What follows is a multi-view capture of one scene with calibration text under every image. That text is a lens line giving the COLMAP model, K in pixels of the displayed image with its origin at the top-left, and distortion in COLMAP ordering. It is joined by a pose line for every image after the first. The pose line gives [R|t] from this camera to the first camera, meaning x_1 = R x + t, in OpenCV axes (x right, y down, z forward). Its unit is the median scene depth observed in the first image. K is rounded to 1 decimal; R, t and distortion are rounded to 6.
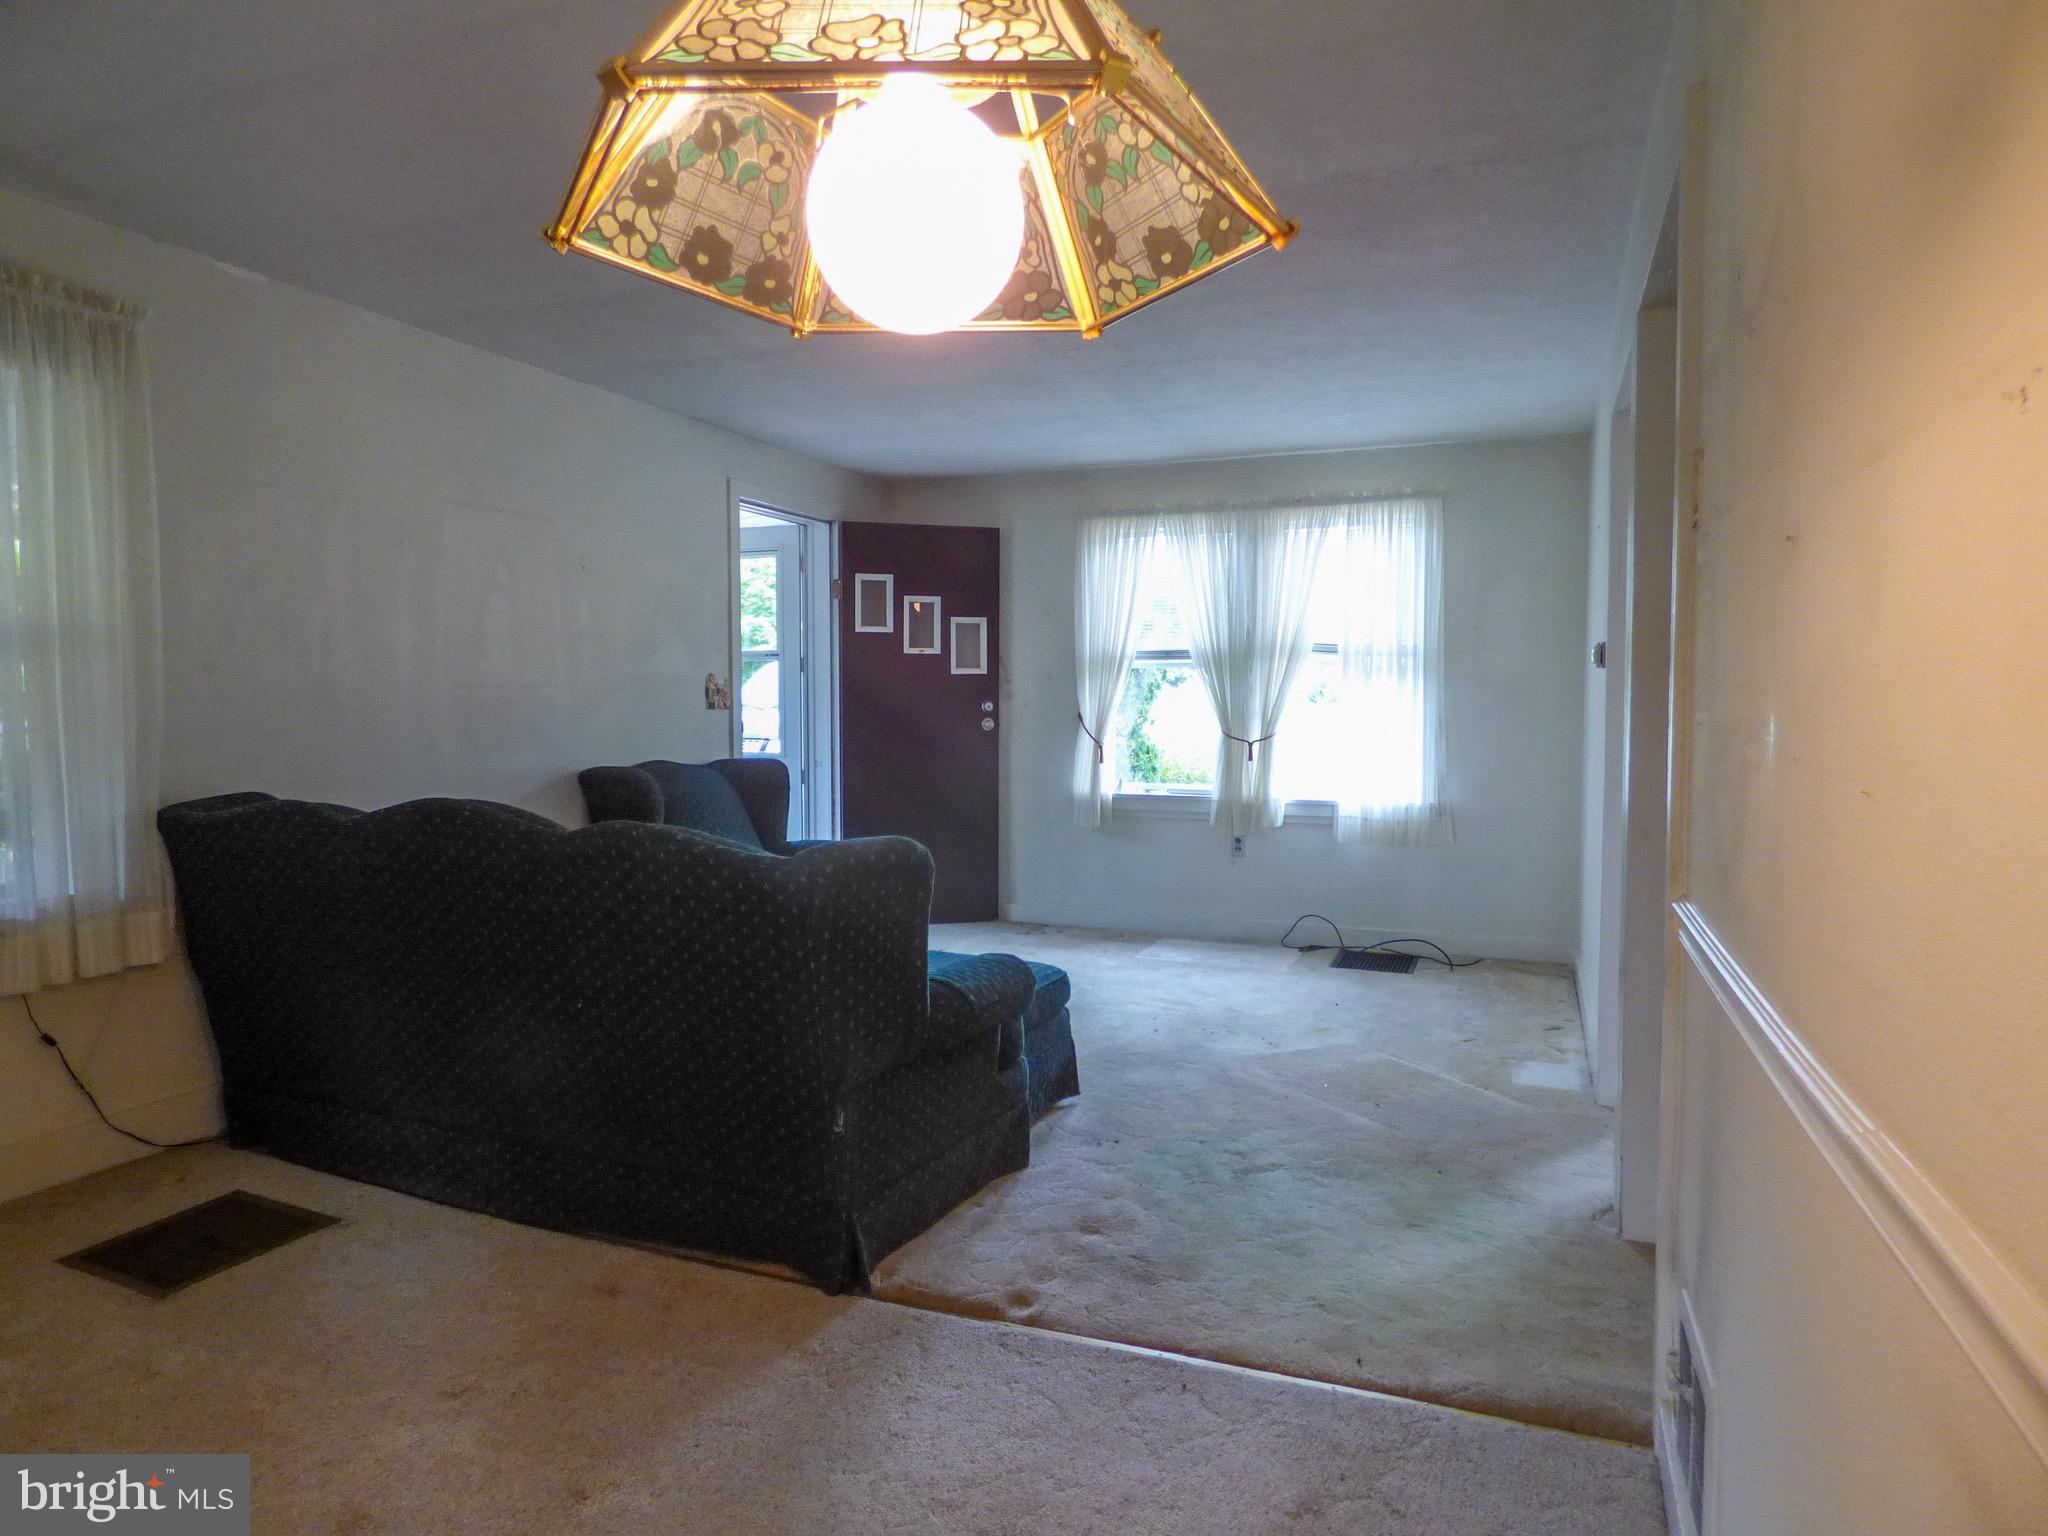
lens RADIAL K [[1224.6, 0, 1020.1], [0, 1224.6, 768.6], [0, 0, 1]] dist [-0.013700, 0.001309]
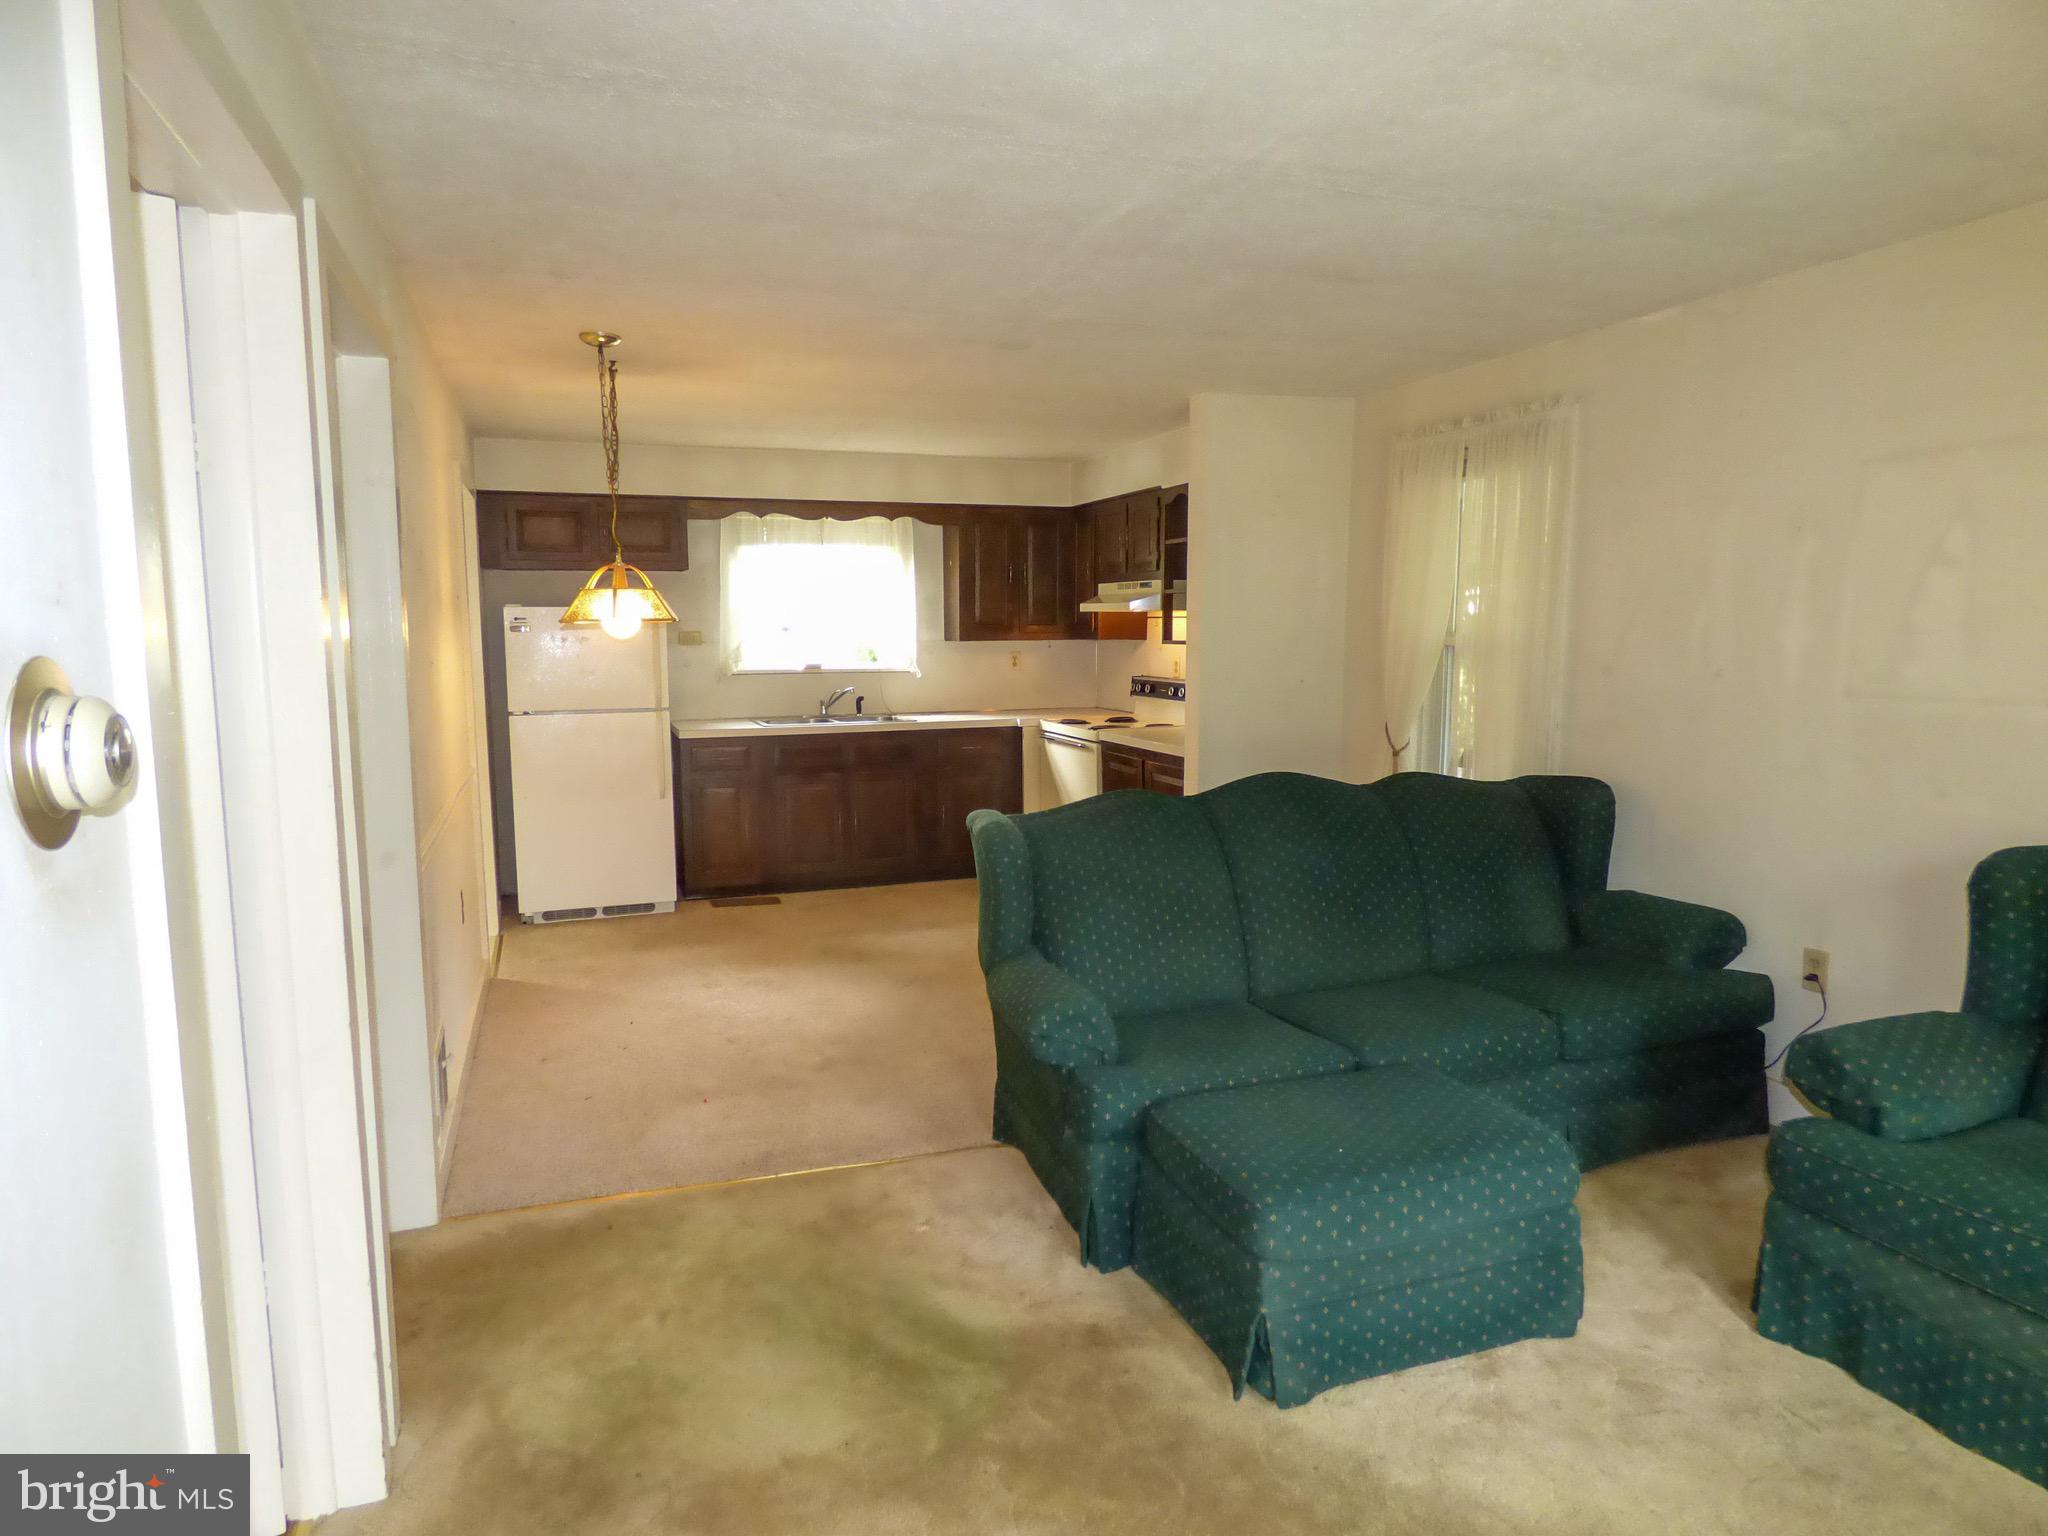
lens RADIAL K [[1230.7, 0, 1016.3], [0, 1230.7, 766.6], [0, 0, 1]] dist [-0.011541, 0.000755]
pose [[-0.735996, 0.079030, -0.672357, 0.321910], [-0.028791, 0.988610, 0.147719, -0.082354], [0.676373, 0.128079, -0.725338, 0.814055]]
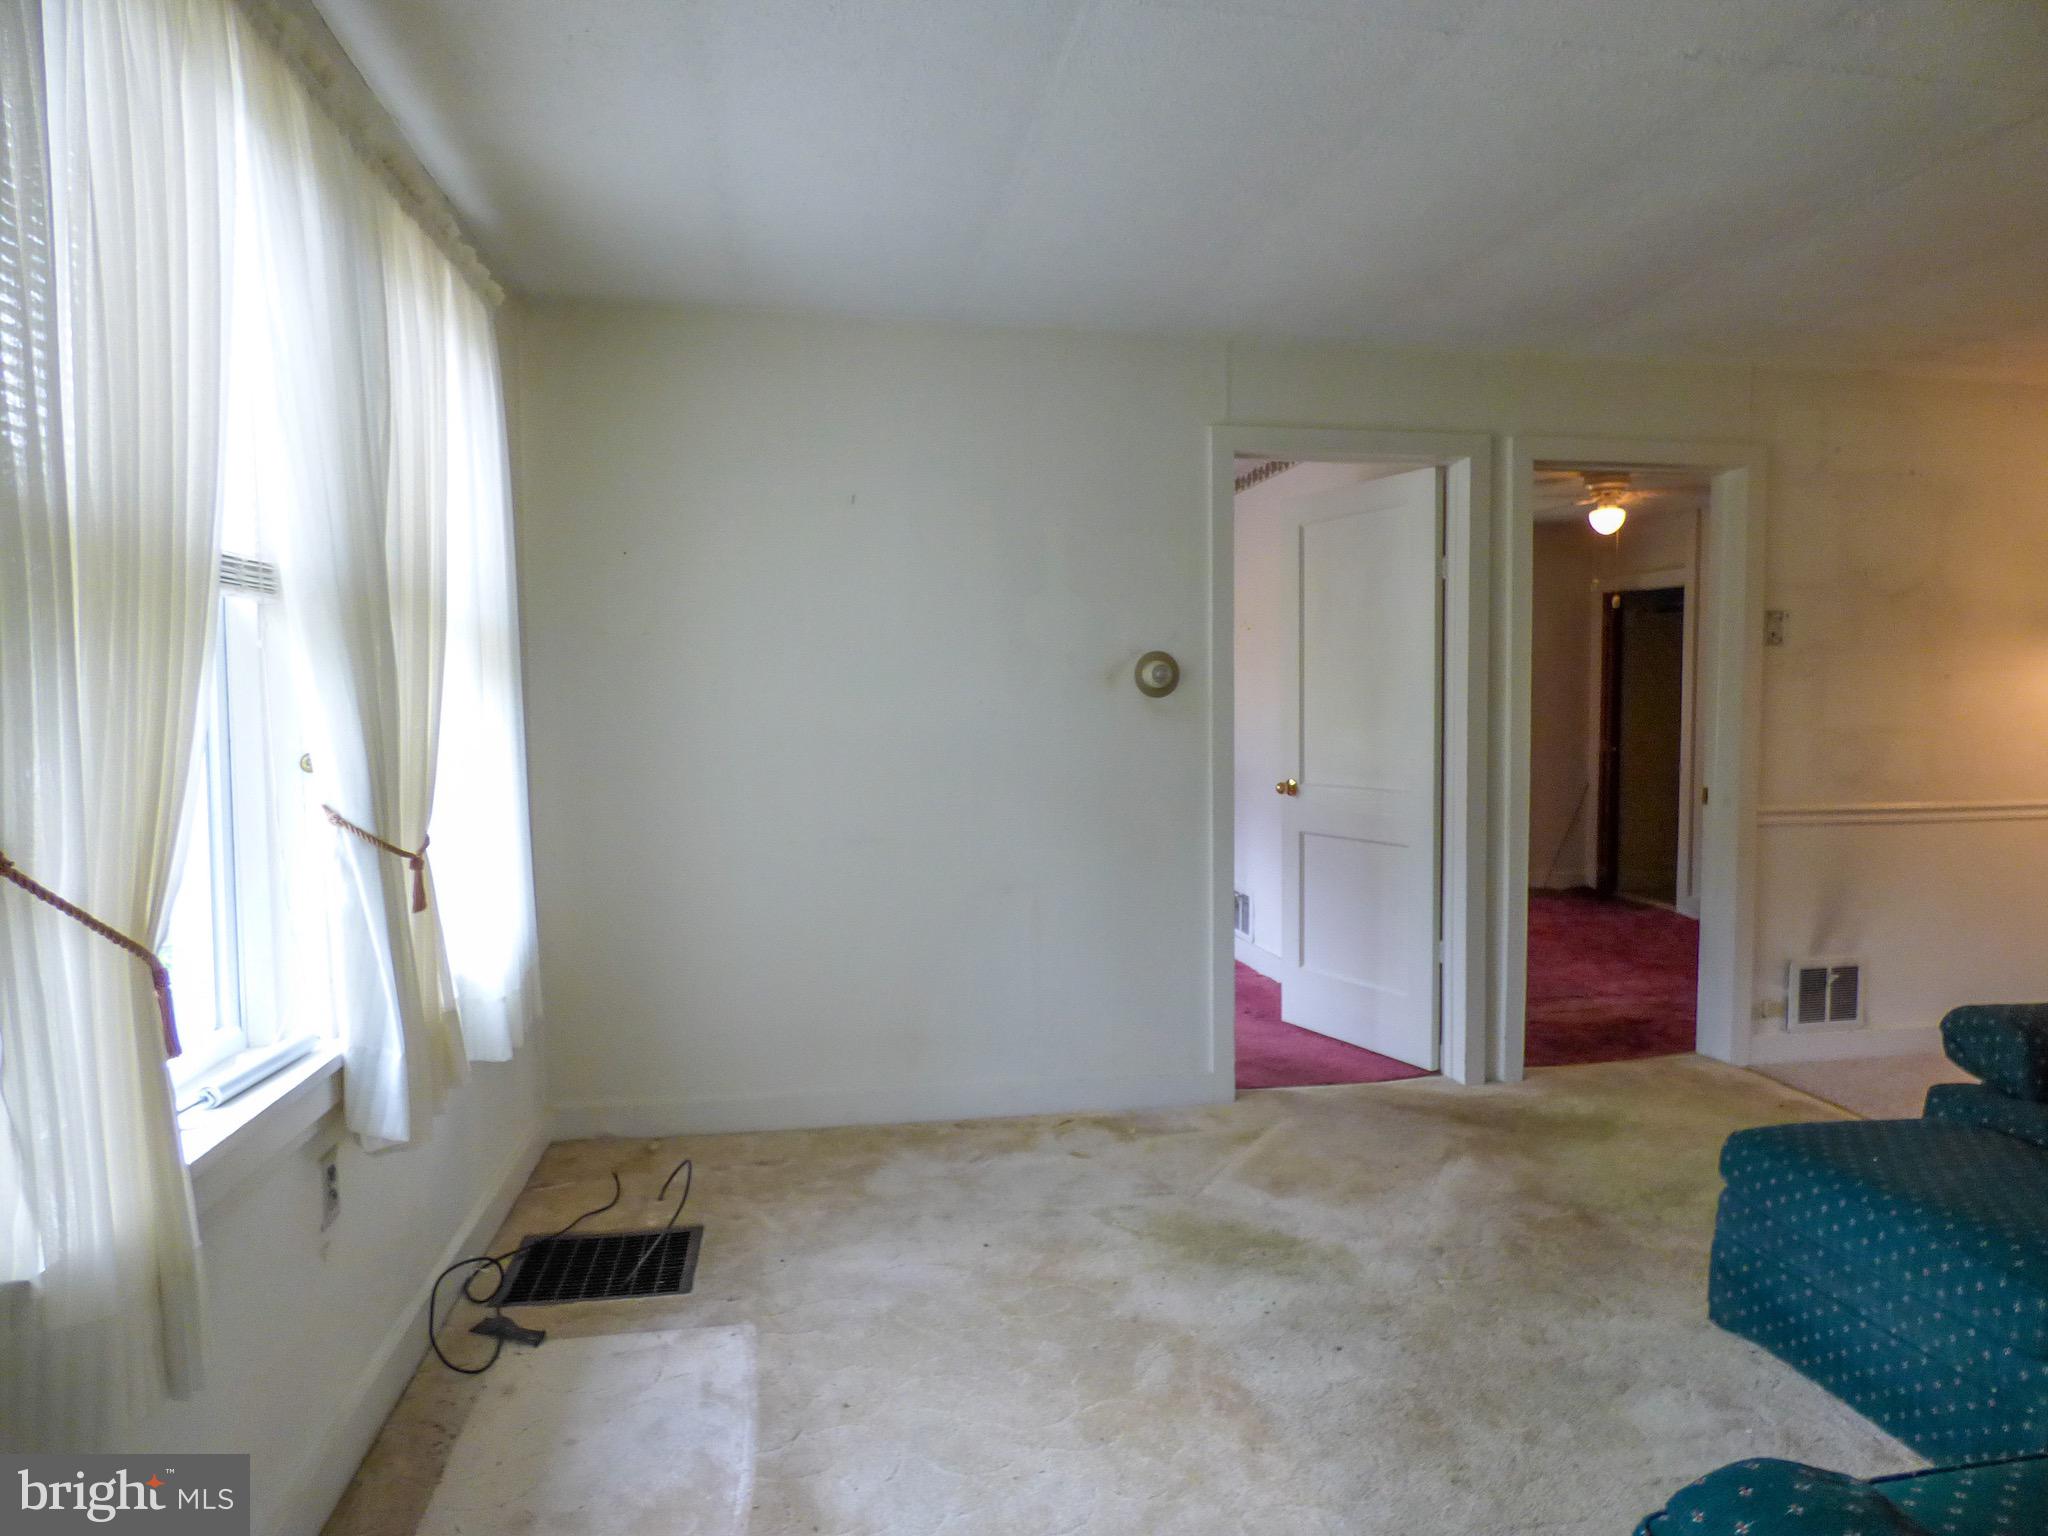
lens RADIAL K [[1218.3, 0, 1018.3], [0, 1218.3, 769.3], [0, 0, 1]] dist [-0.012912, -0.002780]
pose [[-0.531238, -0.042096, 0.846176, -0.193870], [0.046410, 0.995819, 0.078677, -0.061725], [-0.845951, 0.081068, -0.527063, 1.020935]]
